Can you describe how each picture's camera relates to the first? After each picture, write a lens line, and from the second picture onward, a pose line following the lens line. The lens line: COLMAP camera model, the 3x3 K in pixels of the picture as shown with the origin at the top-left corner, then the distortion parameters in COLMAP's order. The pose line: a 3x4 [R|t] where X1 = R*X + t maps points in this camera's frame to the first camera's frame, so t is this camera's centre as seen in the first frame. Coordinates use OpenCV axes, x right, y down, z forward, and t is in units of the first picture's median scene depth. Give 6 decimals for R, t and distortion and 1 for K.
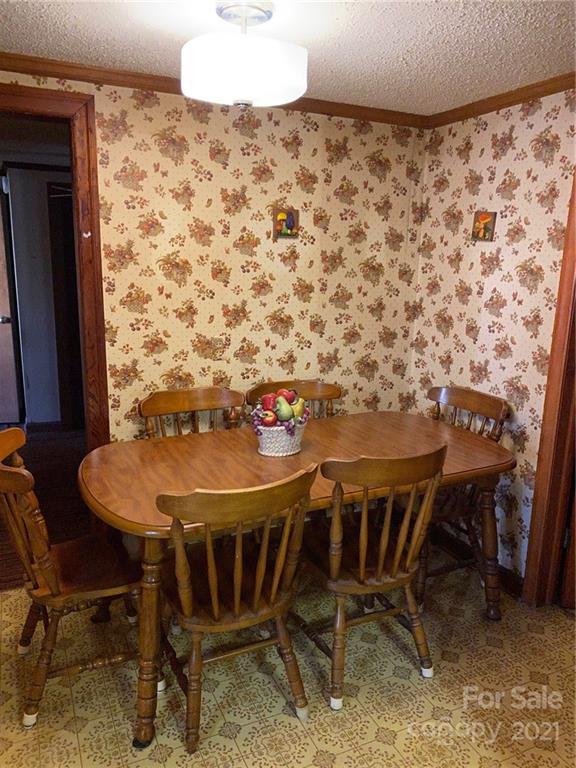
lens RADIAL K [[579.1, 0, 288.0], [0, 579.1, 384.0], [0, 0, 1]] dist [-0.009854, -0.003992]
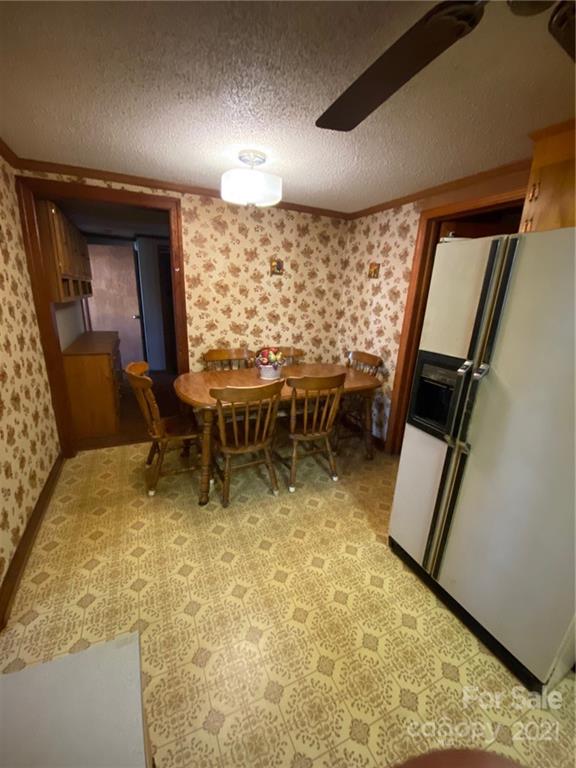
lens RADIAL K [[306.4, 0, 288.0], [0, 306.4, 384.0], [0, 0, 1]] dist [0.010544, -0.017779]
pose [[0.999744, 0.021840, 0.005943, 0.041970], [-0.022221, 0.996993, 0.074235, 0.052032], [-0.004304, -0.074348, 0.997223, -0.106257]]
